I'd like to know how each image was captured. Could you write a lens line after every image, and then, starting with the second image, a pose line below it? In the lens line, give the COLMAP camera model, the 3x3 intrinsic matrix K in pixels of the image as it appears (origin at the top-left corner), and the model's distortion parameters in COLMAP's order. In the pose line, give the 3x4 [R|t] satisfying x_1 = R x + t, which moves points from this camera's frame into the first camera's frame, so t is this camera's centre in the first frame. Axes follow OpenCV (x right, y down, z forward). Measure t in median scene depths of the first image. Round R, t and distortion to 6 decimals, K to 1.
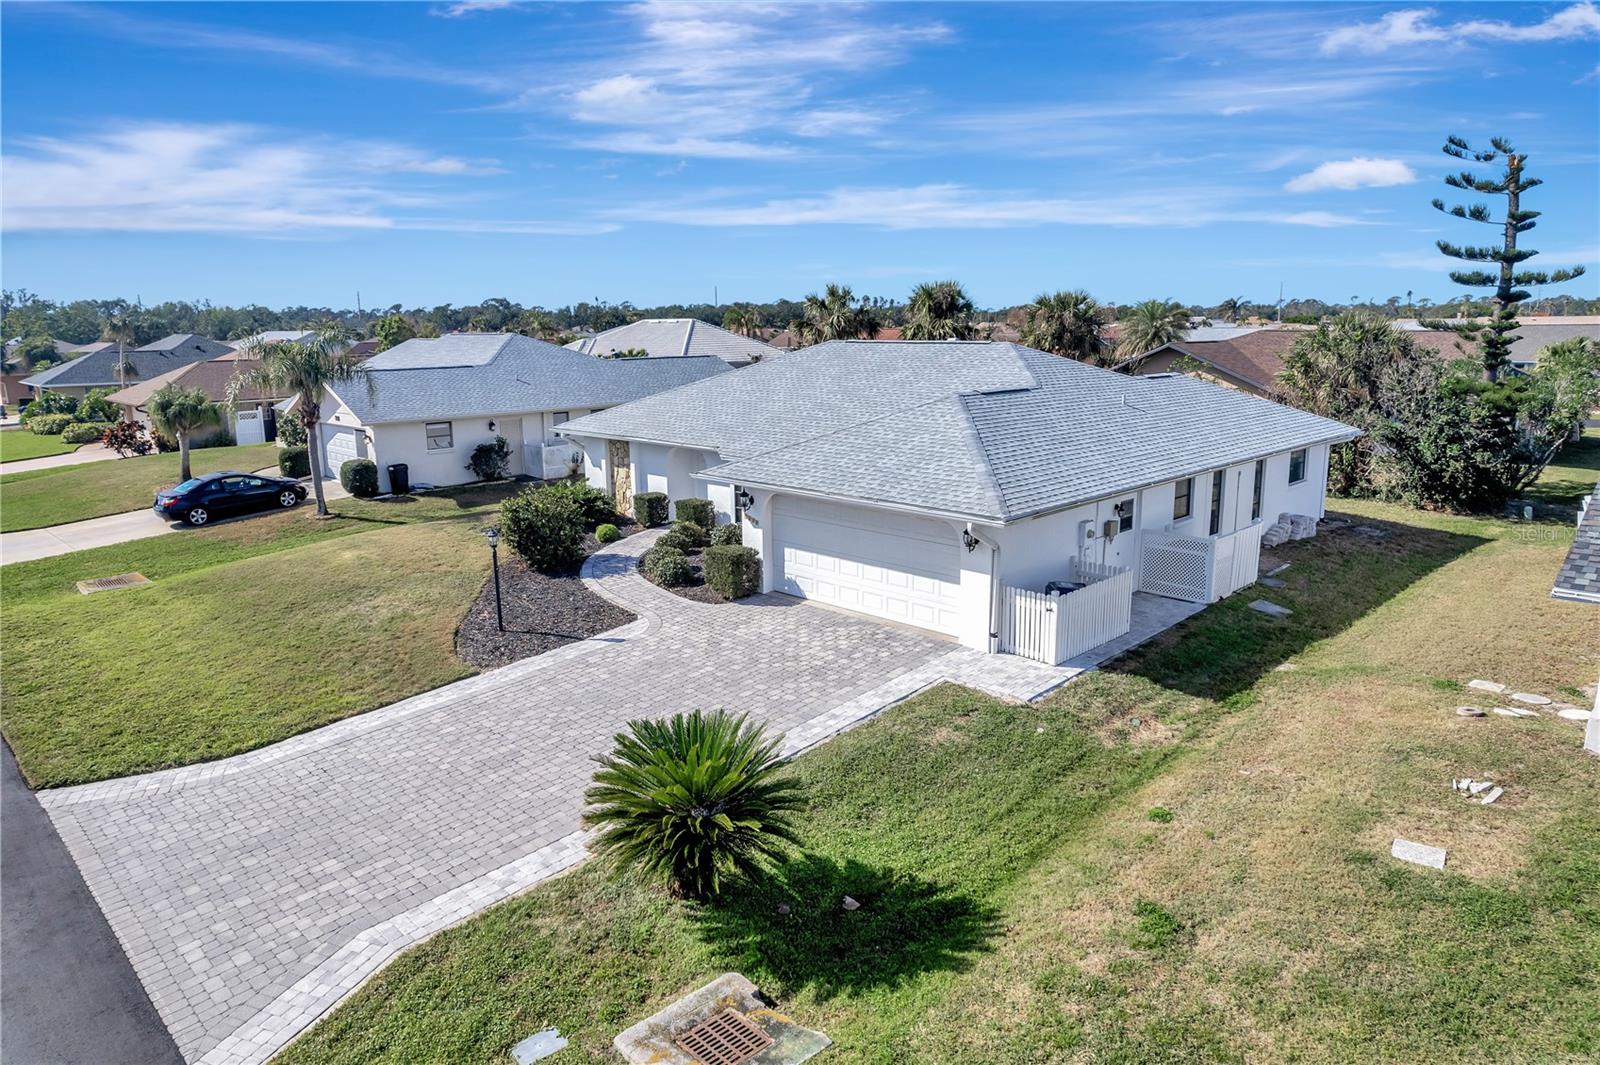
lens RADIAL K [[1018.0, 0, 808.3], [0, 1018.0, 559.6], [0, 0, 1]] dist [-0.033385, -0.000120]
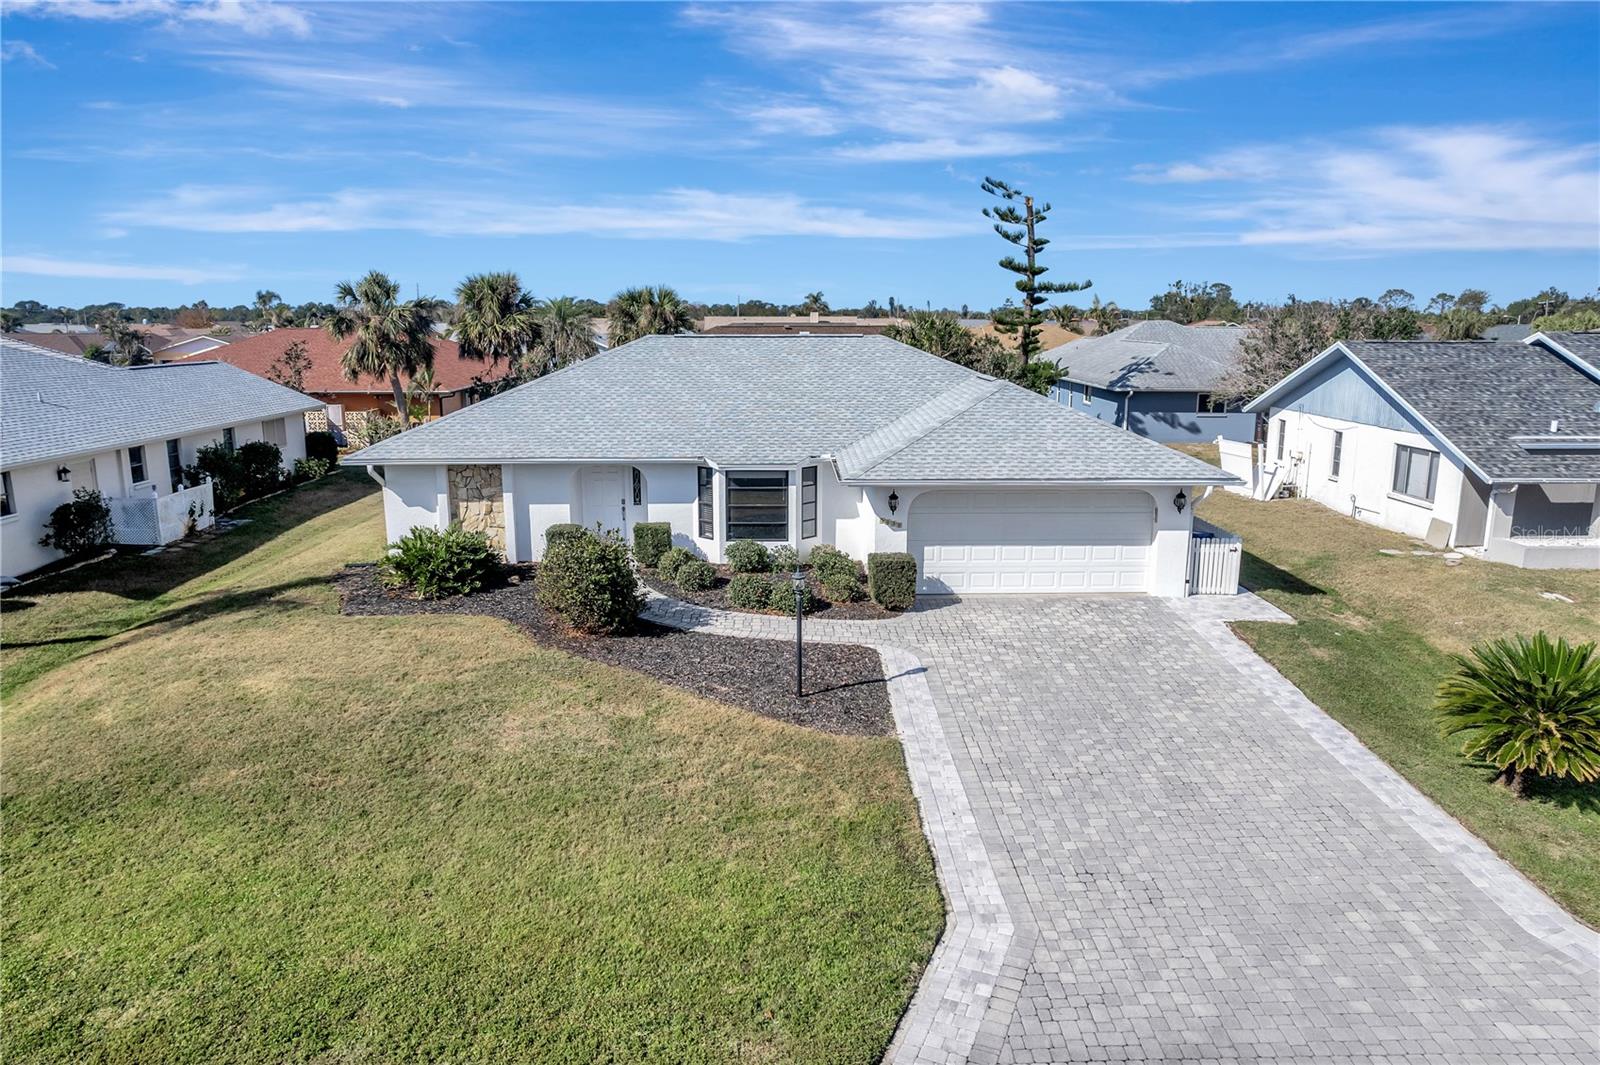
lens RADIAL K [[1018.0, 0, 808.3], [0, 1018.0, 559.6], [0, 0, 1]] dist [-0.033385, -0.000120]
pose [[0.688112, -0.156546, 0.708516, -0.714578], [0.158331, 0.985314, 0.063933, -0.071652], [-0.708119, 0.068187, 0.702793, 0.364569]]
